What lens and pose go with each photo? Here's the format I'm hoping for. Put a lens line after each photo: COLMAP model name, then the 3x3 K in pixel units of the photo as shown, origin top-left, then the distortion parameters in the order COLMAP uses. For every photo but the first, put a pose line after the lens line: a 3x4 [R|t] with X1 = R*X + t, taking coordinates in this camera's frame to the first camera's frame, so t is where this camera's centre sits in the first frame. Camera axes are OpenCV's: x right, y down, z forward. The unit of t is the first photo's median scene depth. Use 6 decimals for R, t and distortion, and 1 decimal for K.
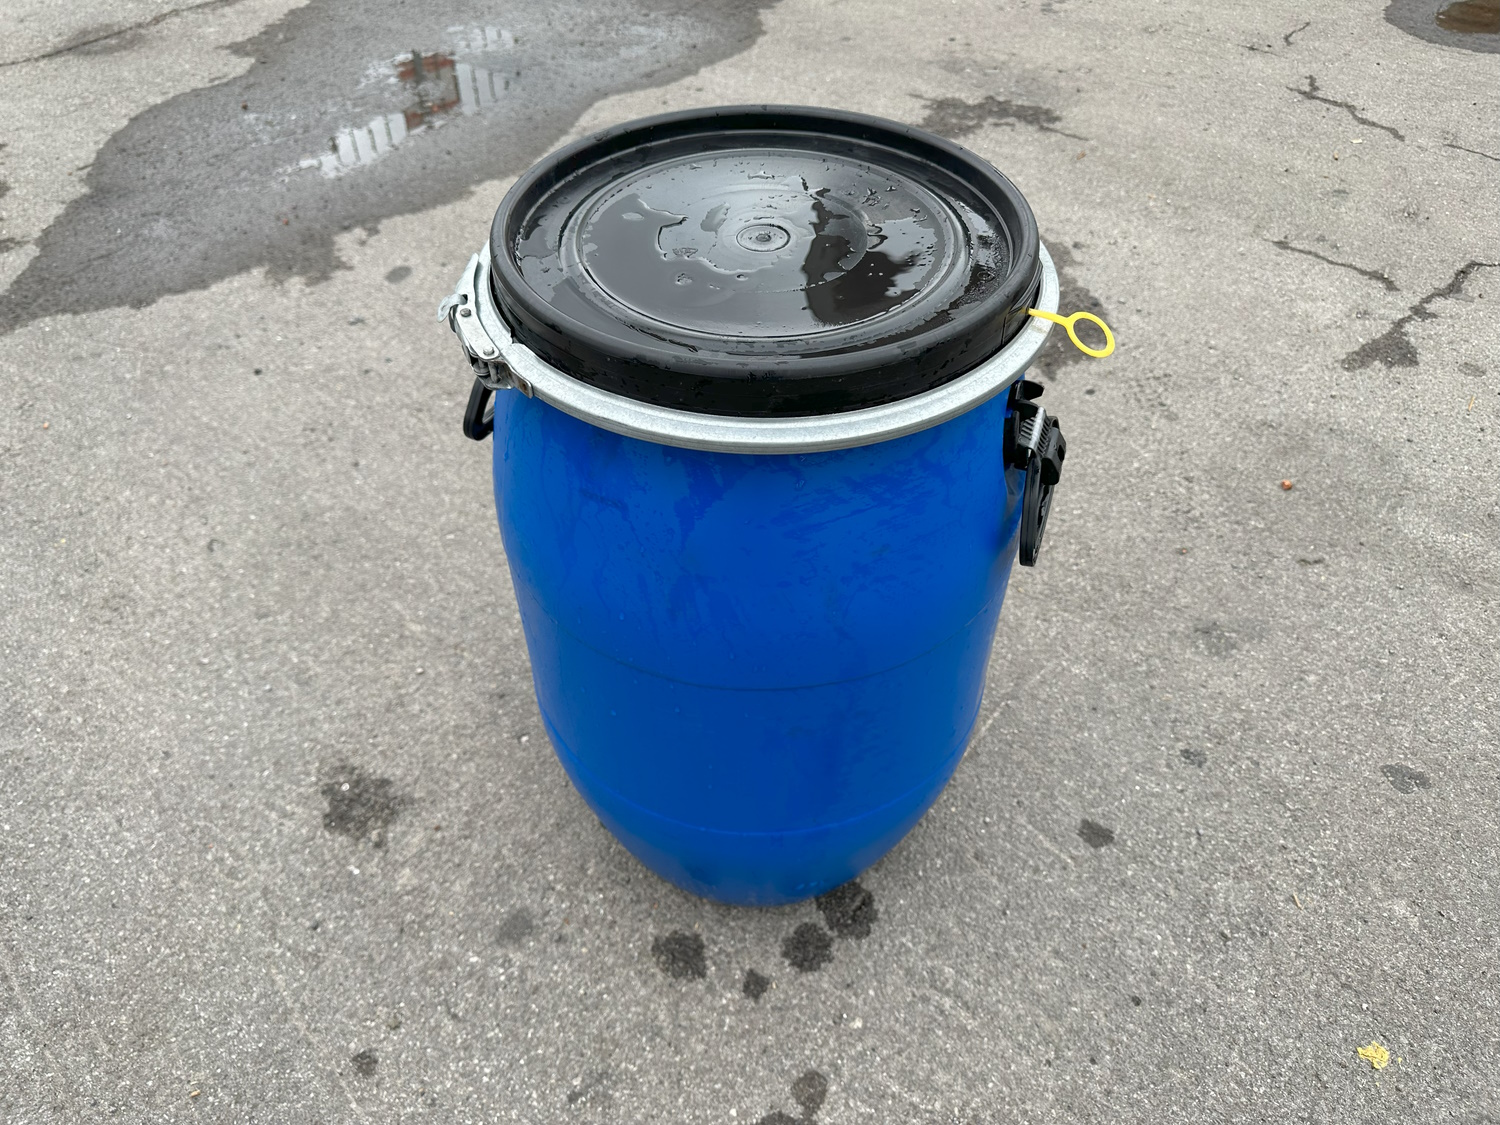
lens RADIAL K [[1075.9, 0, 742.3], [0, 1075.9, 557.4], [0, 0, 1]] dist [0.004835, -0.016912]
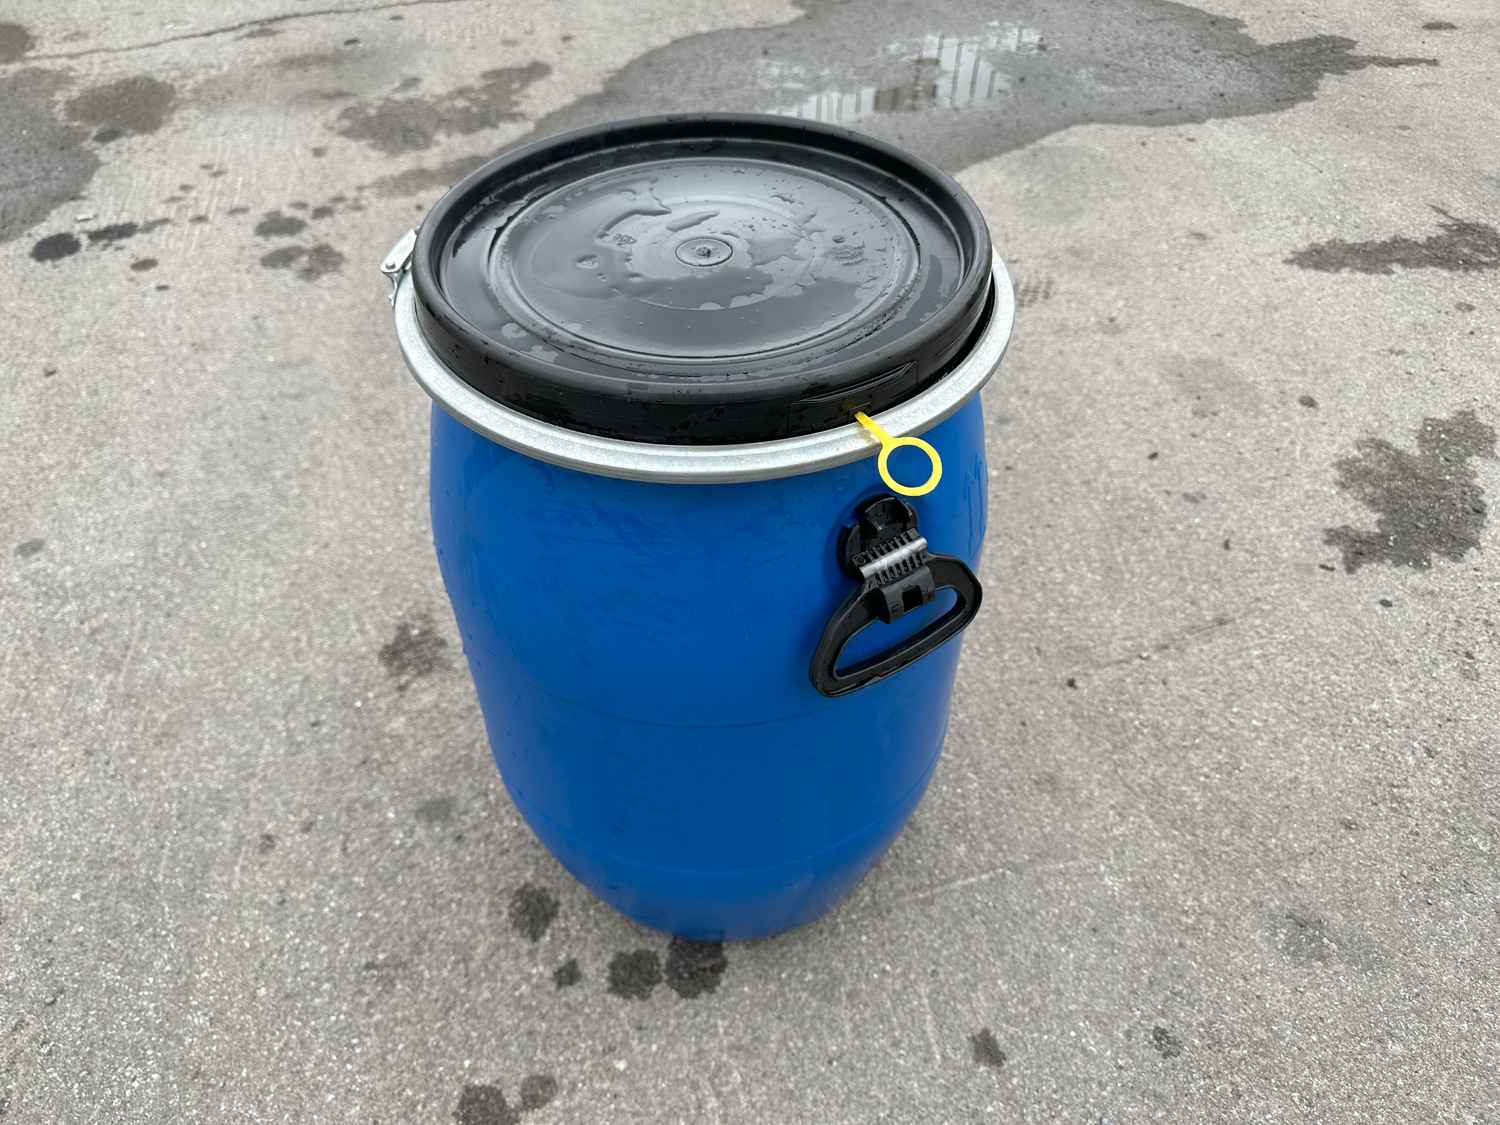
lens RADIAL K [[1076.5, 0, 744.6], [0, 1076.5, 569.5], [0, 0, 1]] dist [0.003457, -0.014794]
pose [[0.825811, 0.401451, -0.396072, 0.380896], [-0.397006, 0.912646, 0.097281, -0.105247], [0.400527, 0.076907, 0.913052, 0.119592]]
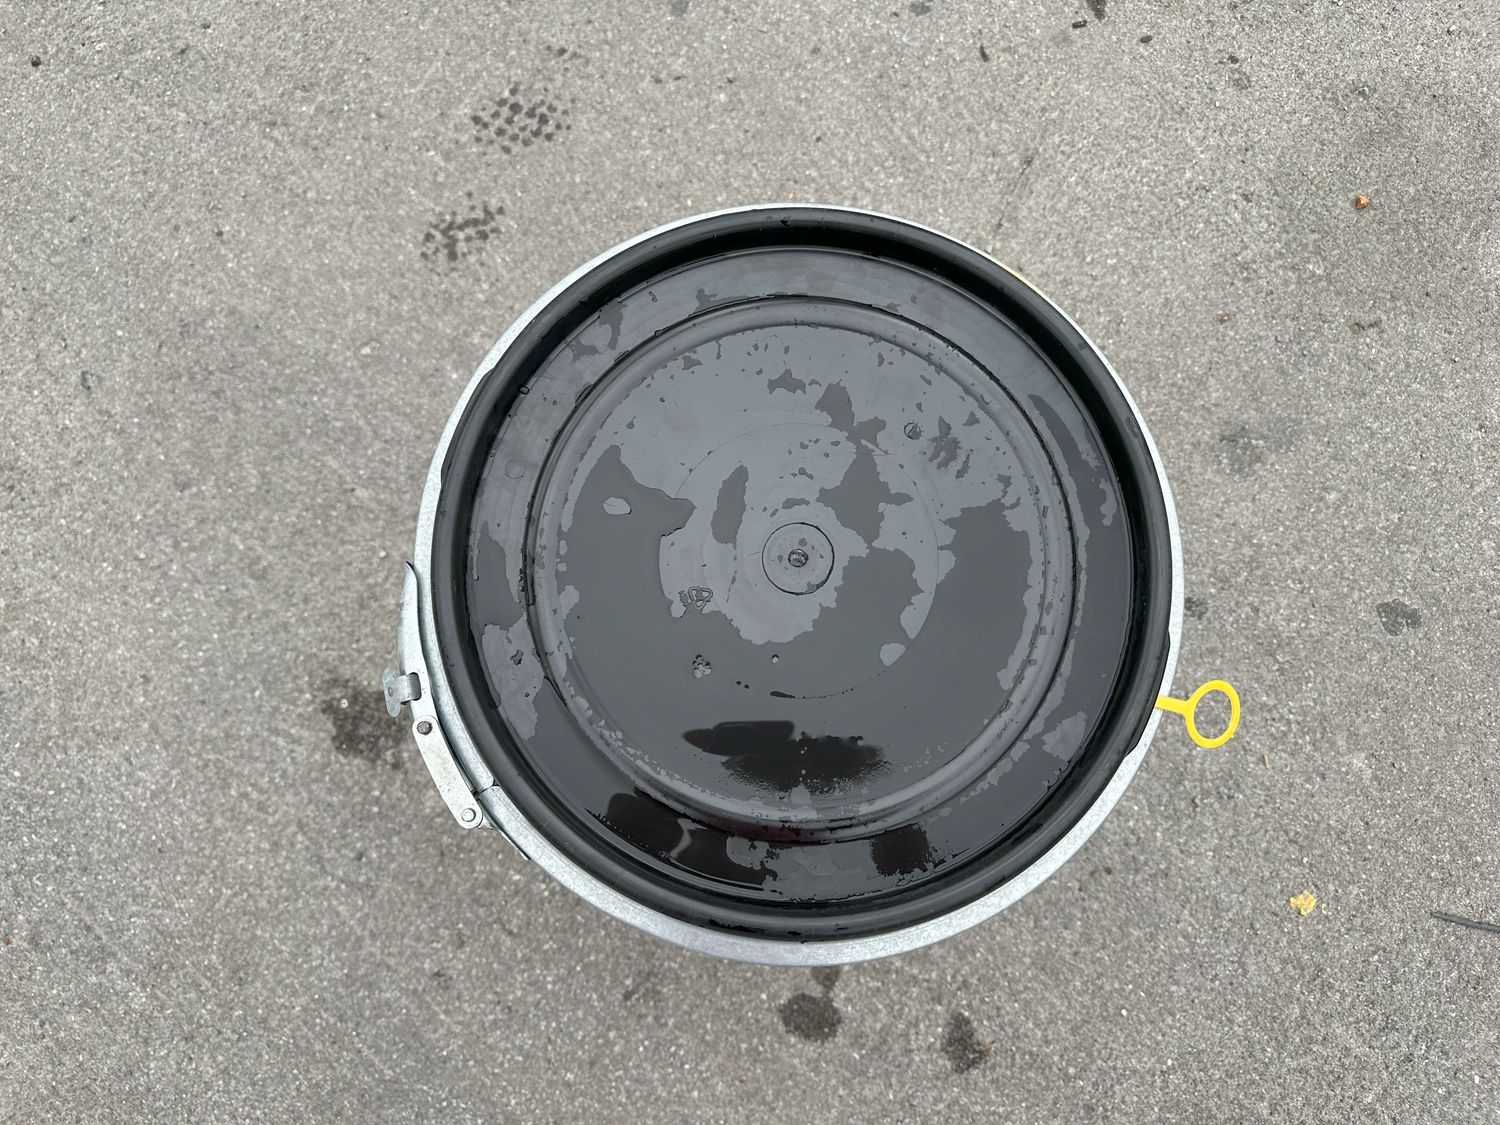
lens RADIAL K [[1076.5, 0, 744.6], [0, 1076.5, 569.5], [0, 0, 1]] dist [0.003457, -0.014794]
pose [[0.996444, -0.079692, 0.027350, -0.021855], [0.048095, 0.804524, 0.591970, -0.512079], [-0.069179, -0.588550, 0.805496, 0.283590]]
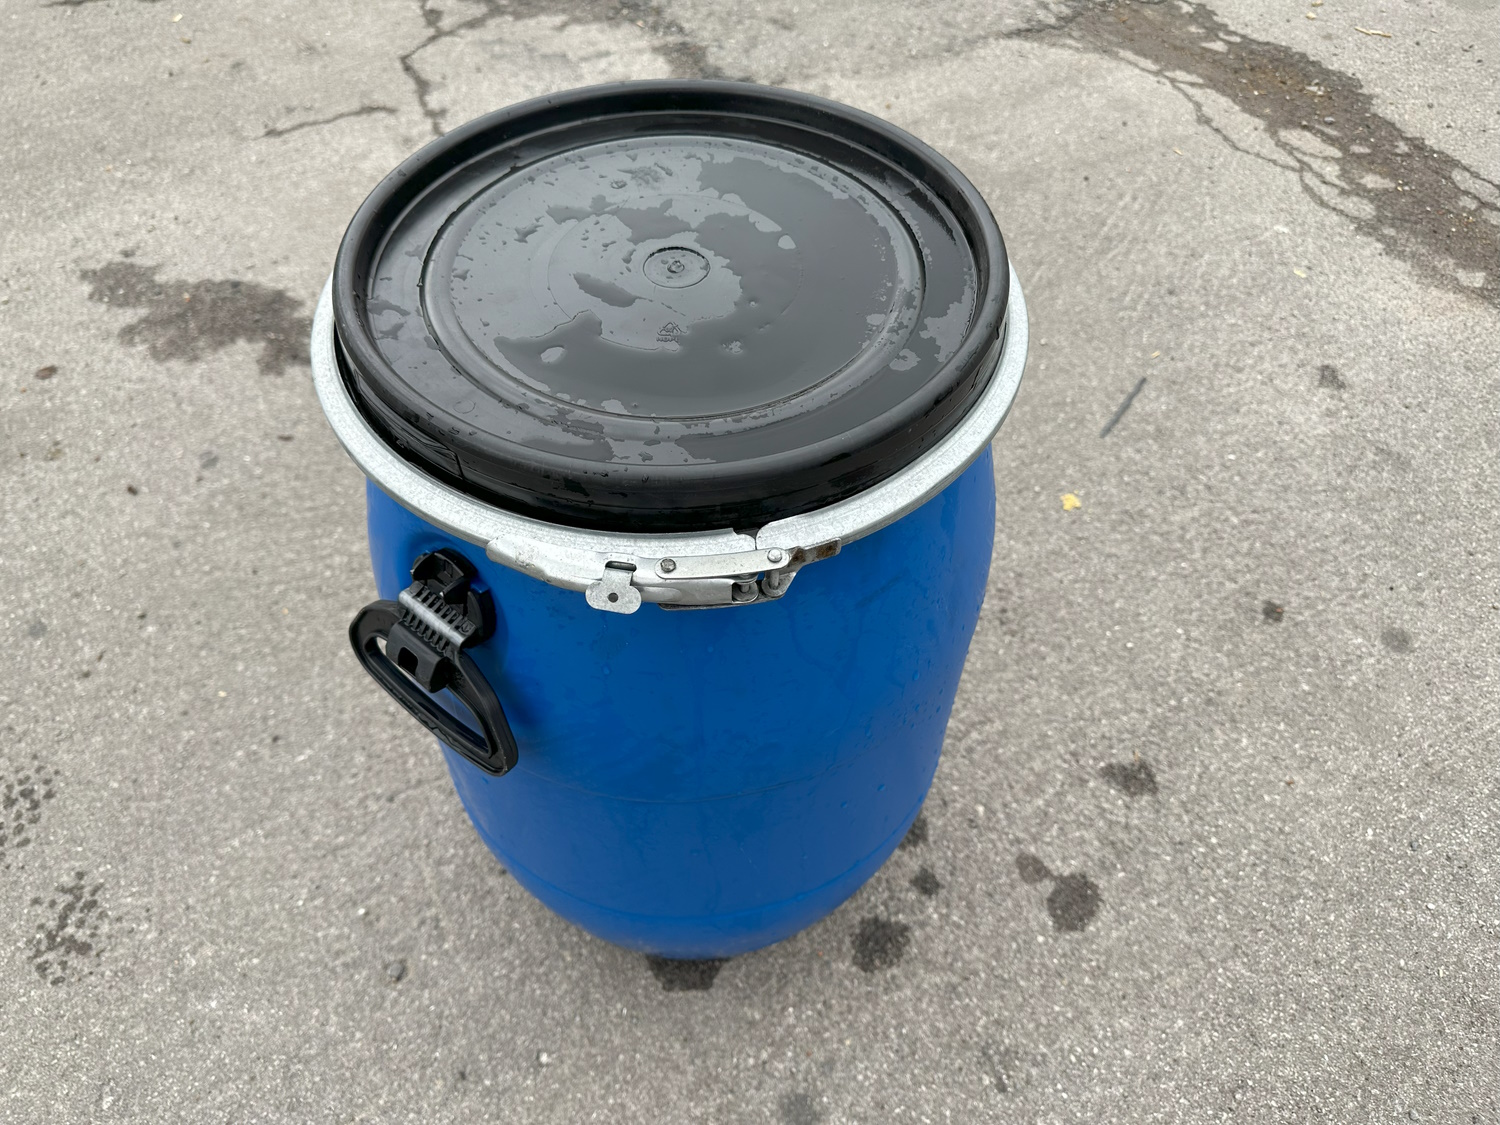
lens RADIAL K [[1076.5, 0, 744.6], [0, 1076.5, 569.5], [0, 0, 1]] dist [0.003457, -0.014794]
pose [[0.312673, -0.729883, 0.607871, -0.435492], [0.657601, 0.628128, 0.415953, -0.323754], [-0.685417, 0.269679, 0.676370, 0.331452]]
